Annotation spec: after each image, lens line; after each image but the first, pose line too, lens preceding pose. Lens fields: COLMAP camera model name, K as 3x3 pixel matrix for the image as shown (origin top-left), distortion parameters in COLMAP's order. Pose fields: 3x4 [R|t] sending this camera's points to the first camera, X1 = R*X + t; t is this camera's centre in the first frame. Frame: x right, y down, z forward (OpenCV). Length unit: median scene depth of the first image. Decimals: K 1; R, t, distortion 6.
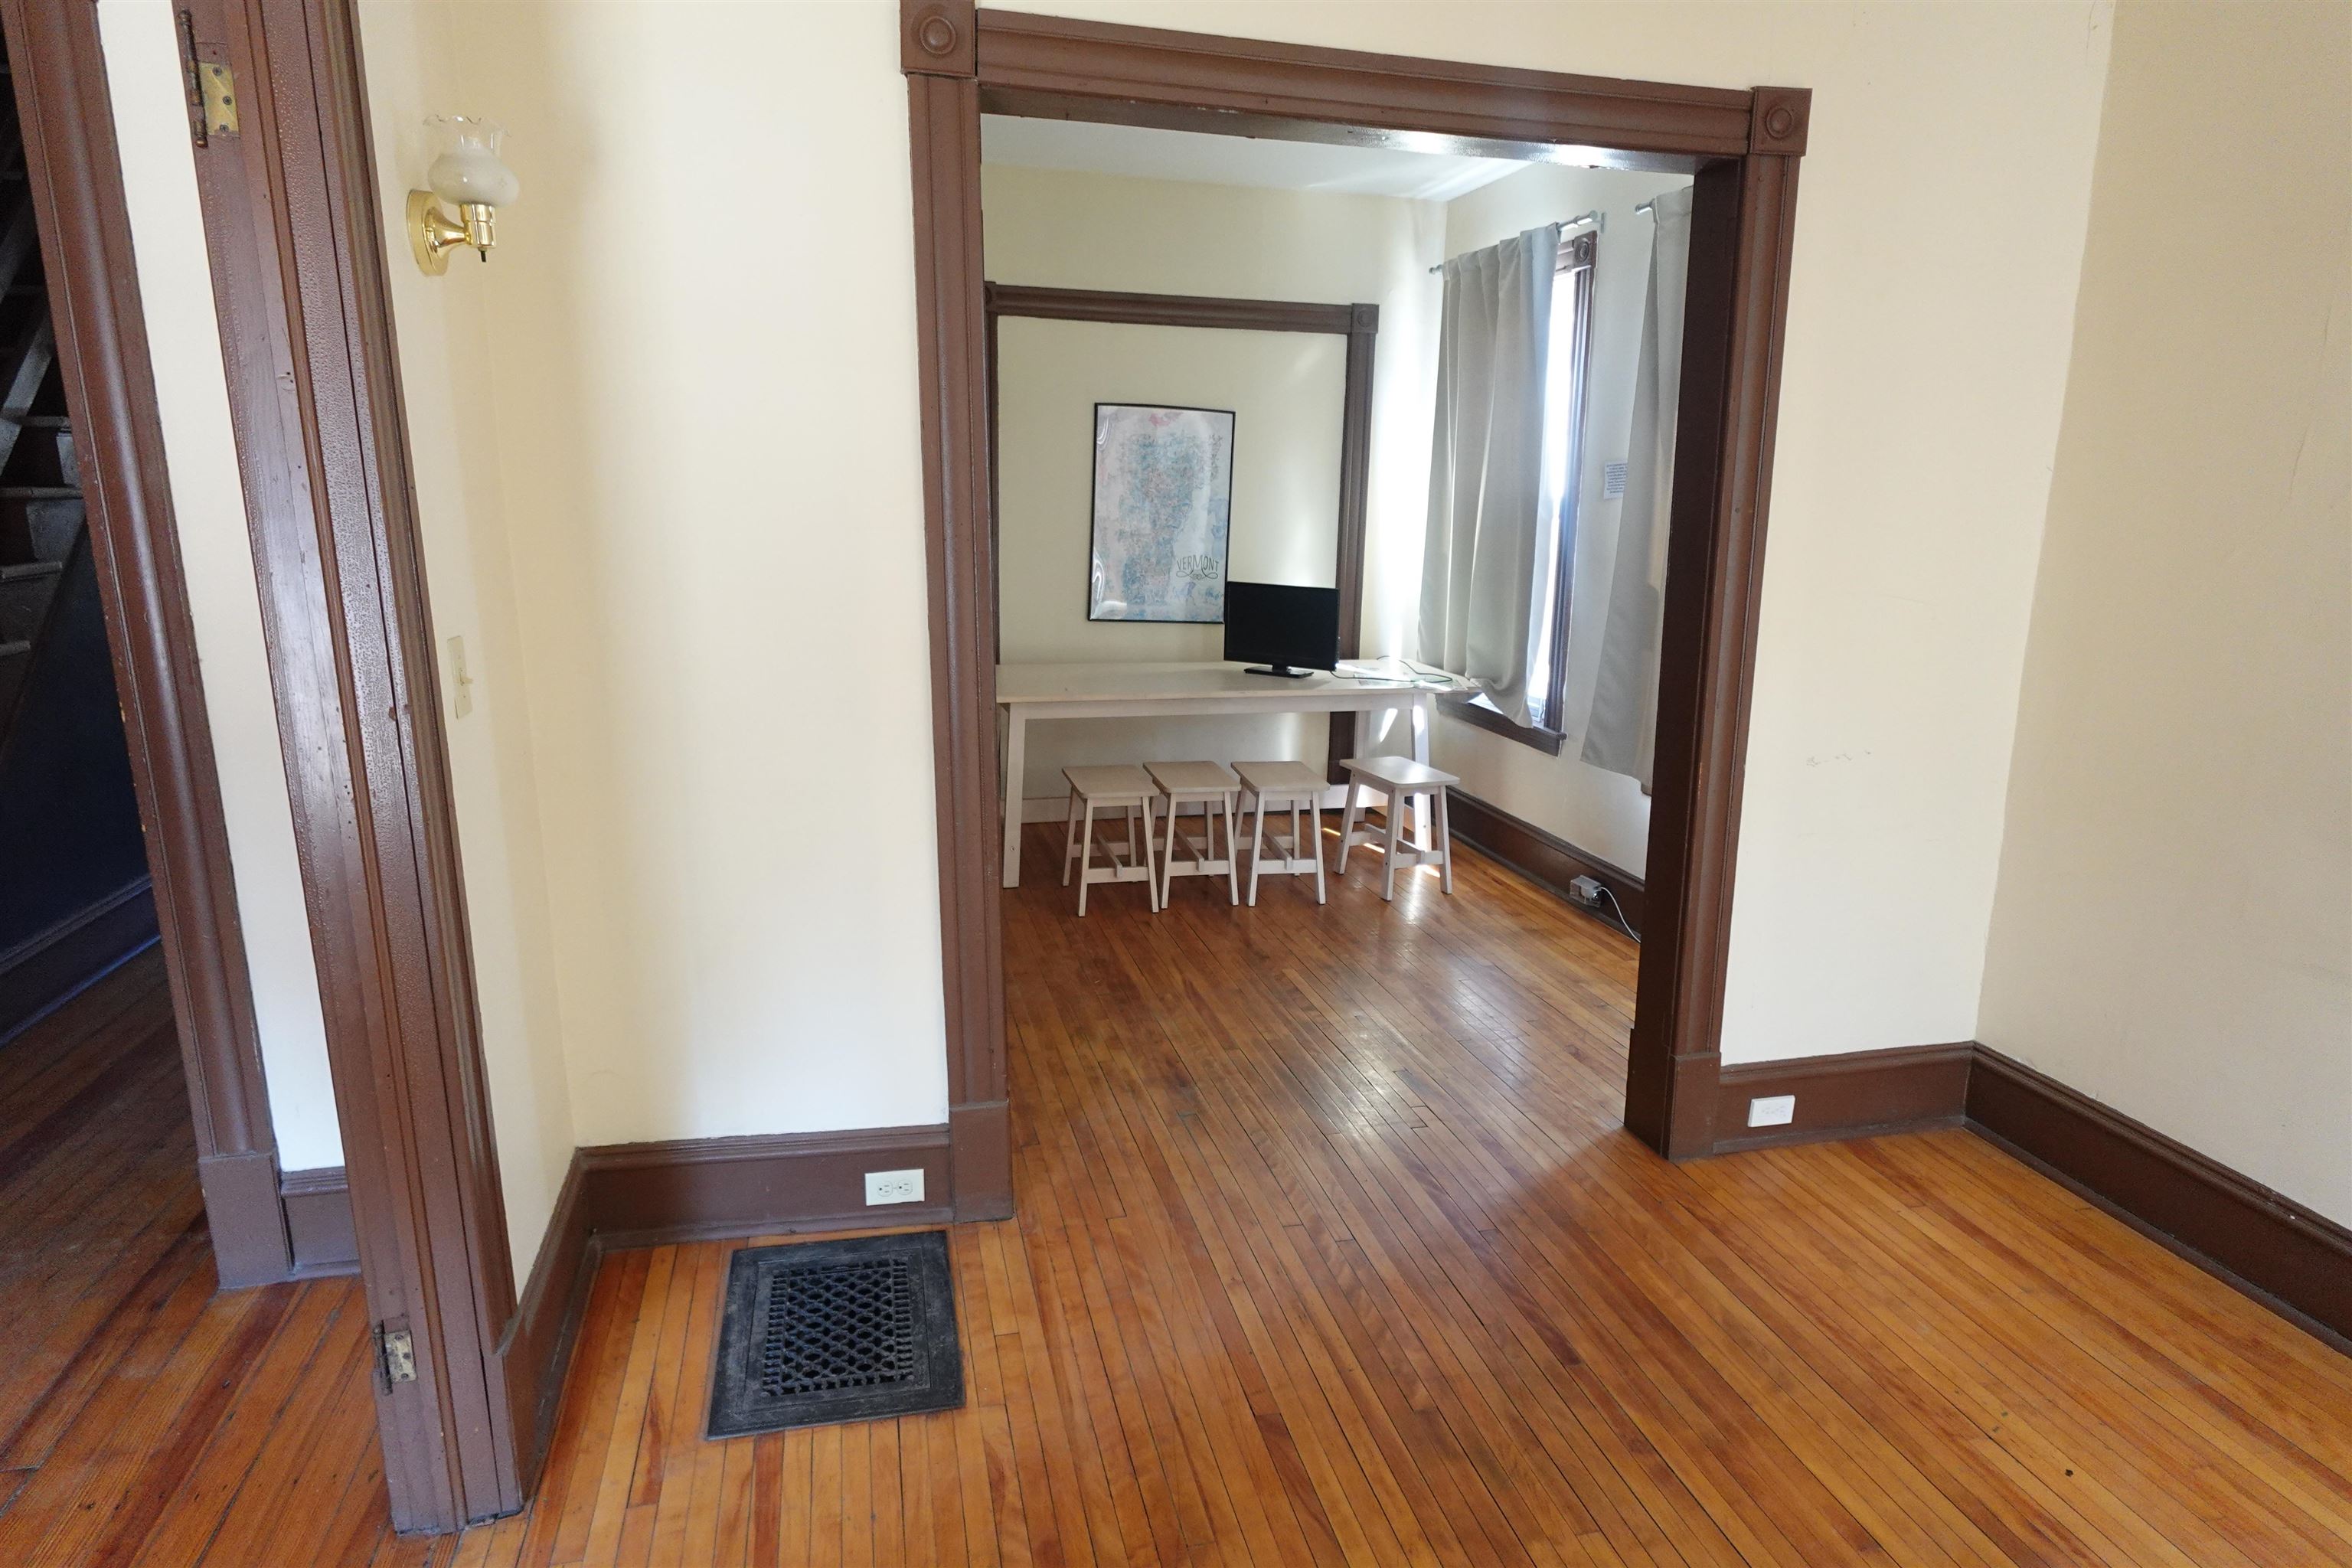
lens RADIAL K [[1325.5, 0, 1185.1], [0, 1325.5, 776.3], [0, 0, 1]] dist [-0.008548, 0.002572]
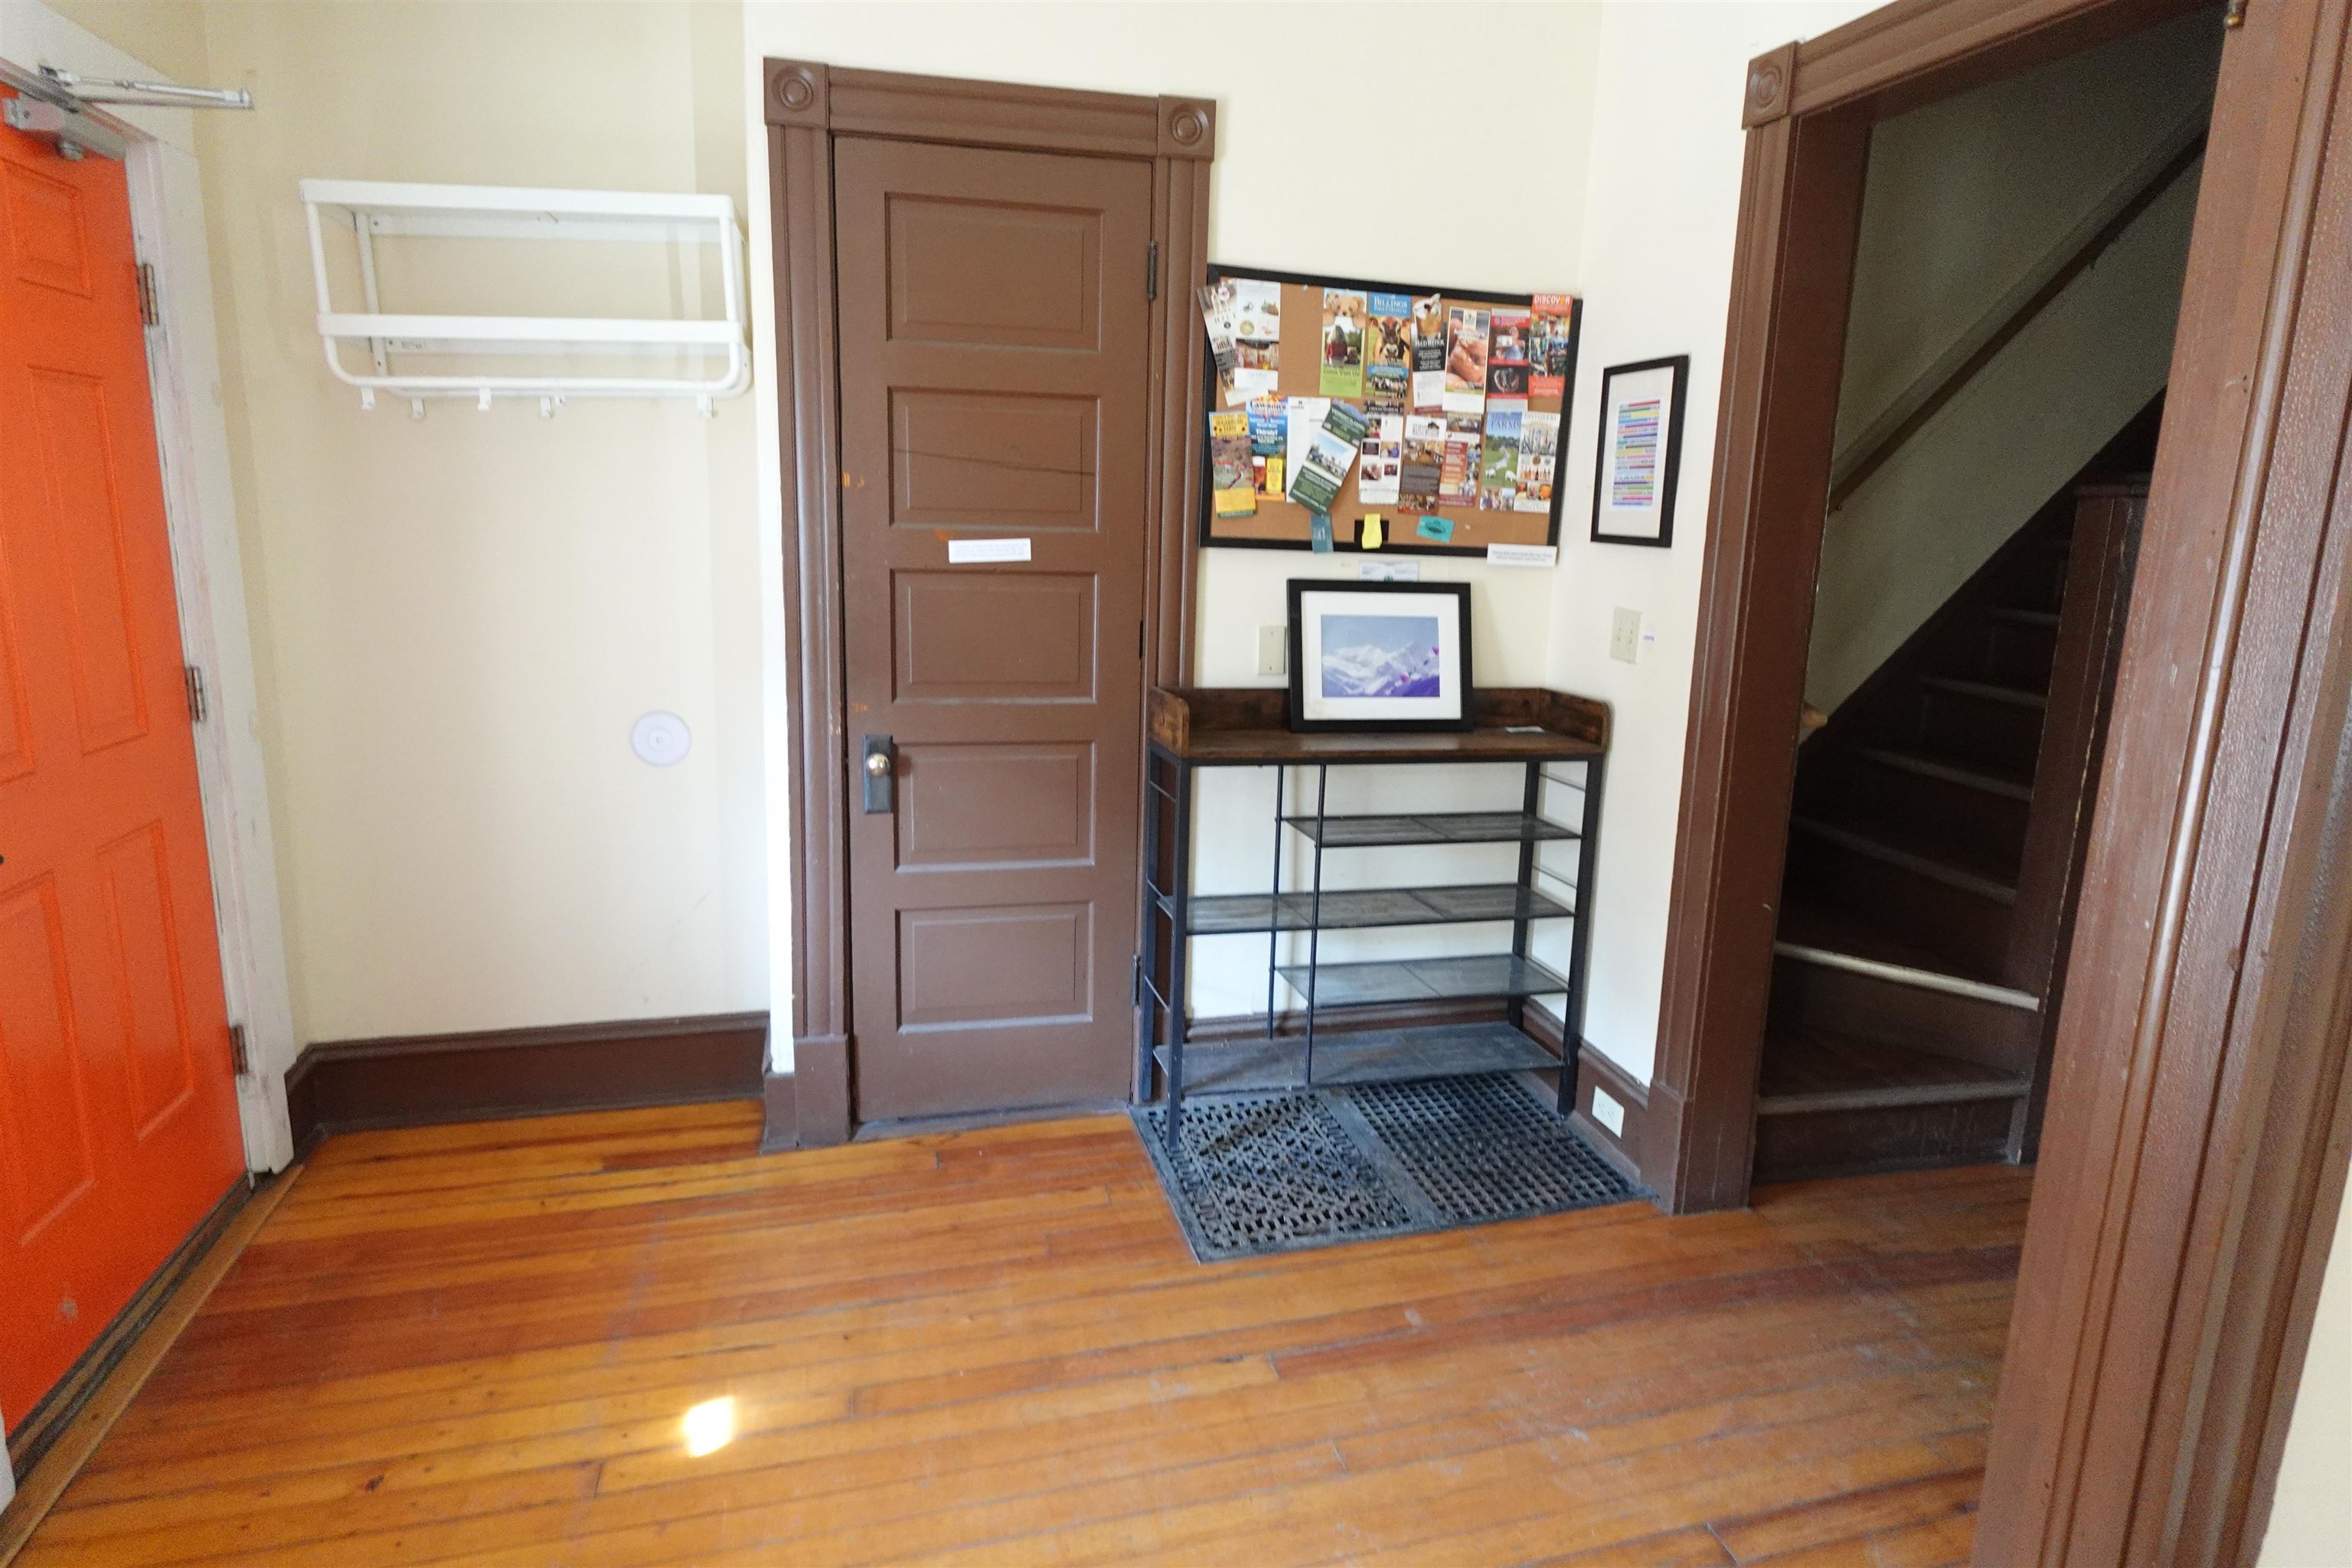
lens RADIAL K [[1325.5, 0, 1174.3], [0, 1325.5, 780.7], [0, 0, 1]] dist [-0.008548, 0.002572]
pose [[-0.014506, 0.200824, -0.979520, -0.035081], [-0.238410, 0.950674, 0.198441, -0.089591], [0.971056, 0.236406, 0.034088, 0.364782]]
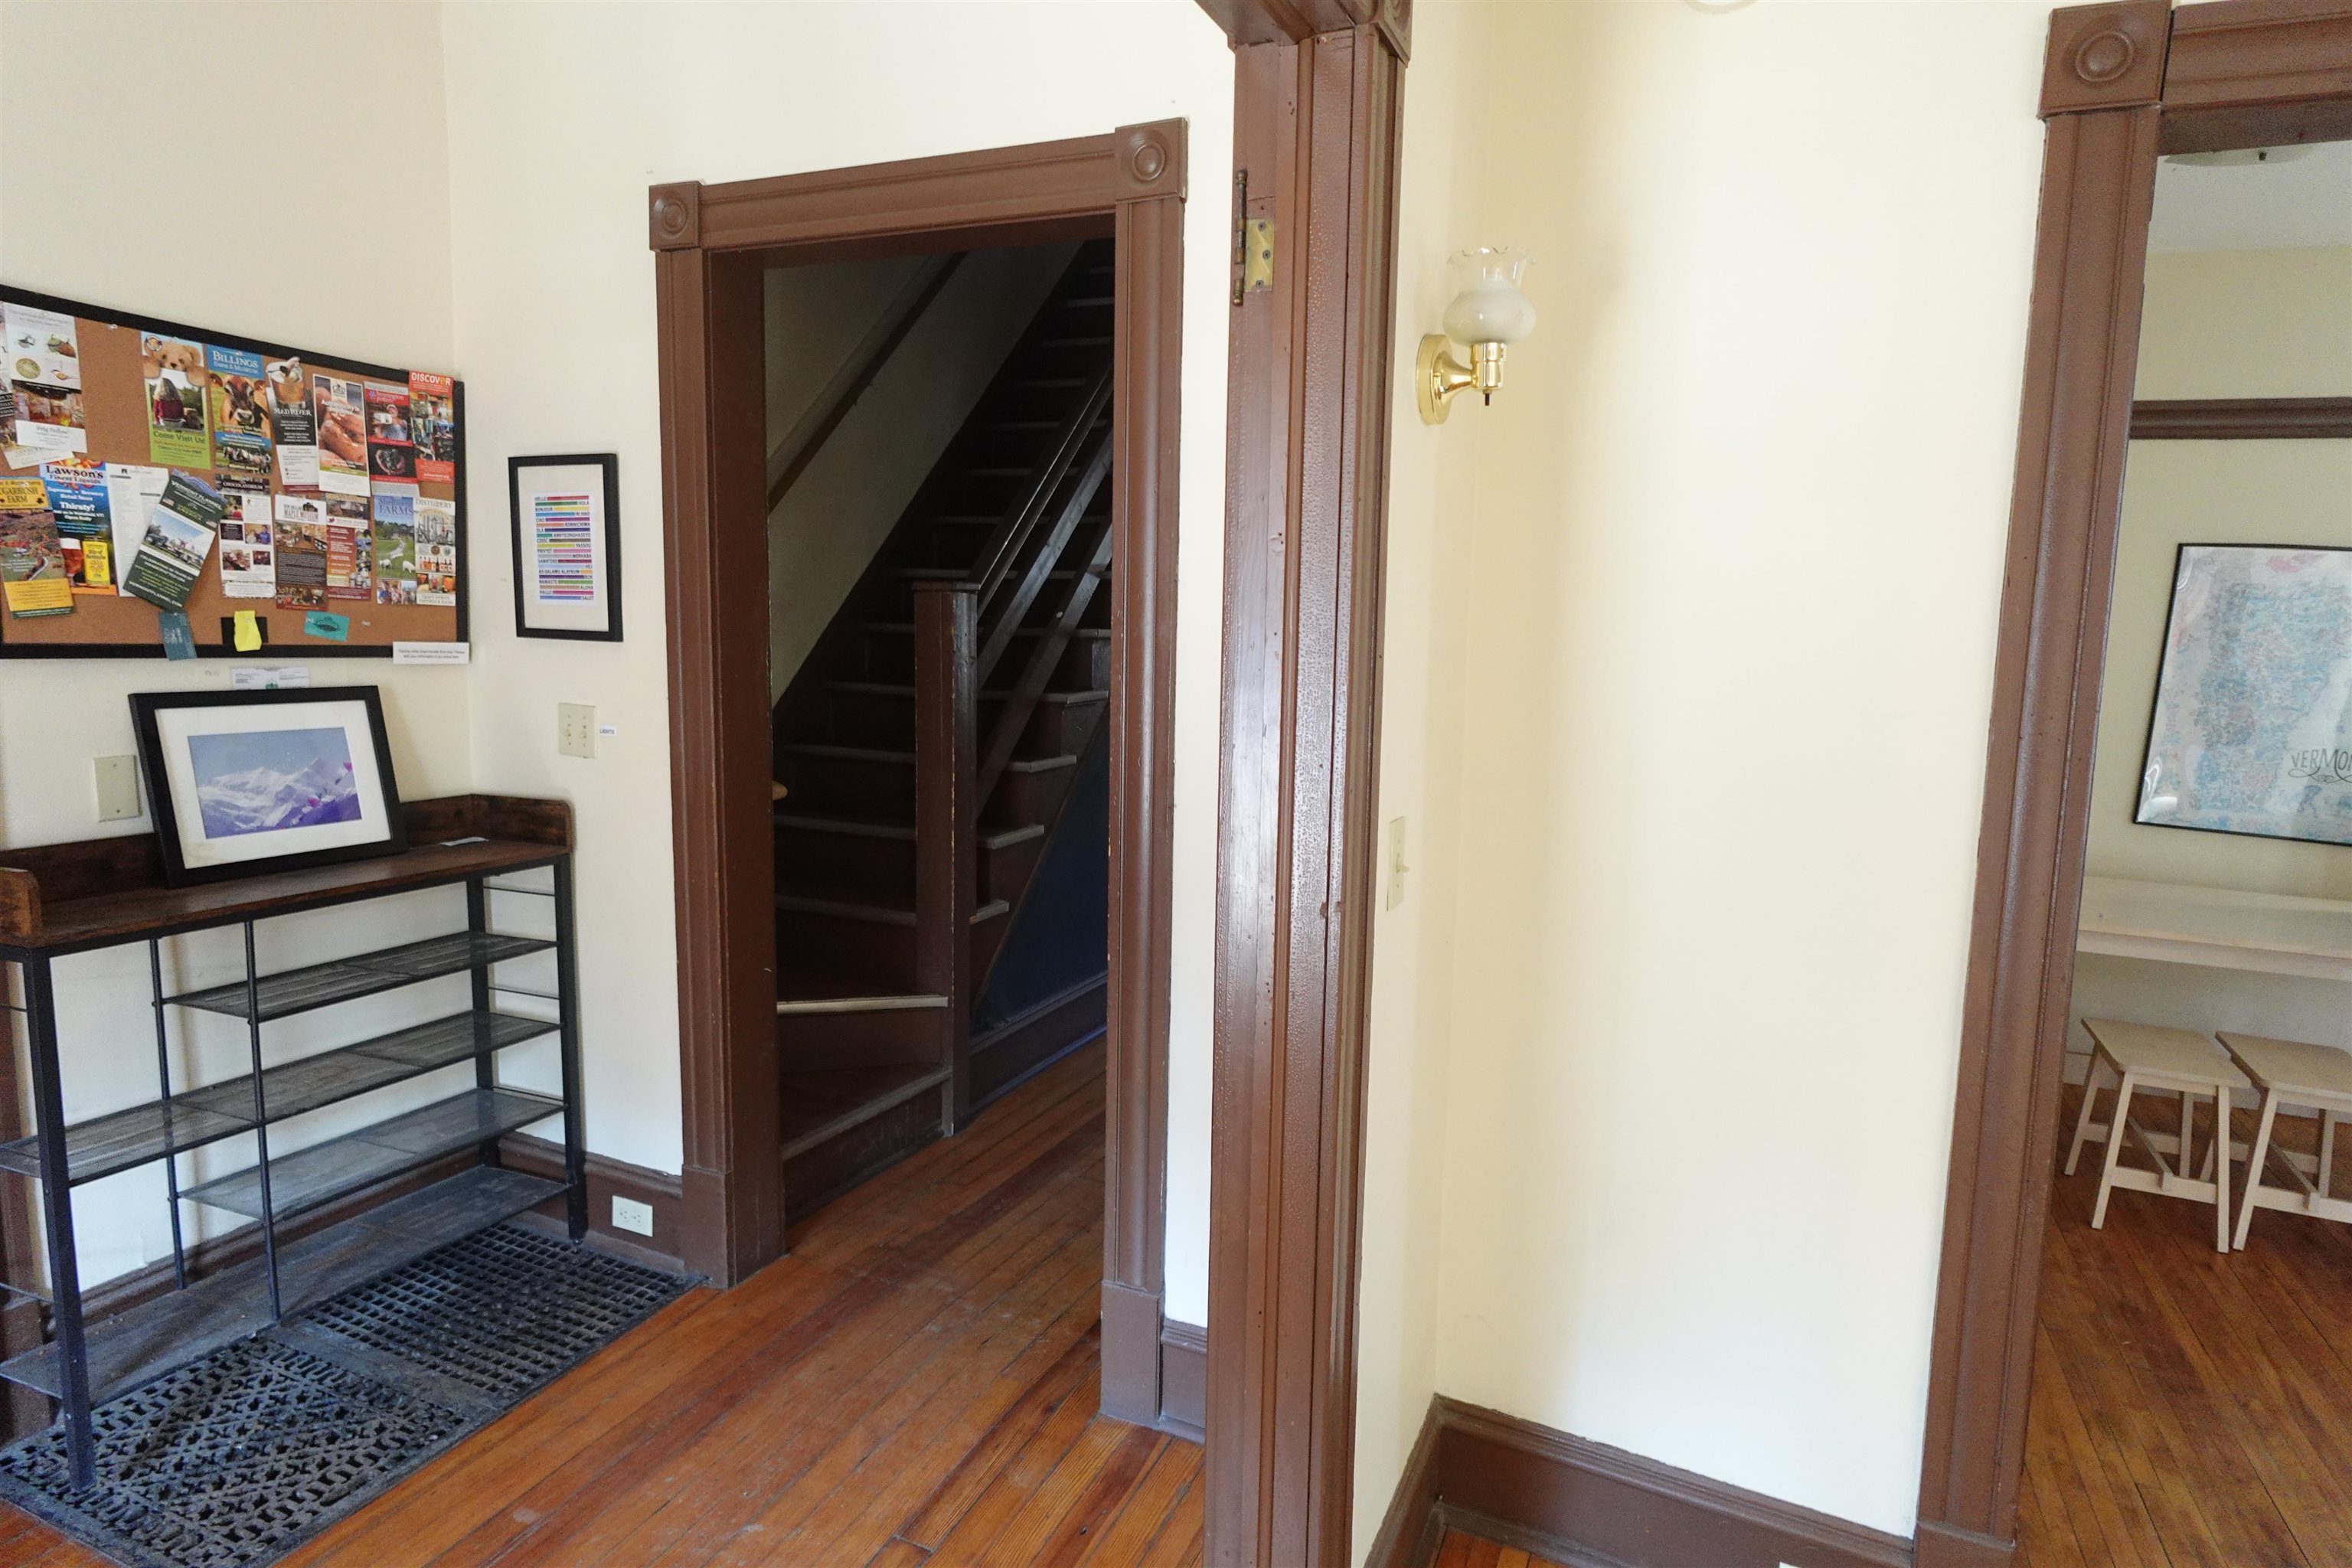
lens RADIAL K [[1325.5, 0, 1176.9], [0, 1325.5, 781.3], [0, 0, 1]] dist [-0.008548, 0.002572]
pose [[0.784588, 0.090728, -0.613343, -0.102634], [-0.151395, 0.987326, -0.047616, -0.053878], [0.601250, 0.130216, 0.788380, 0.168232]]
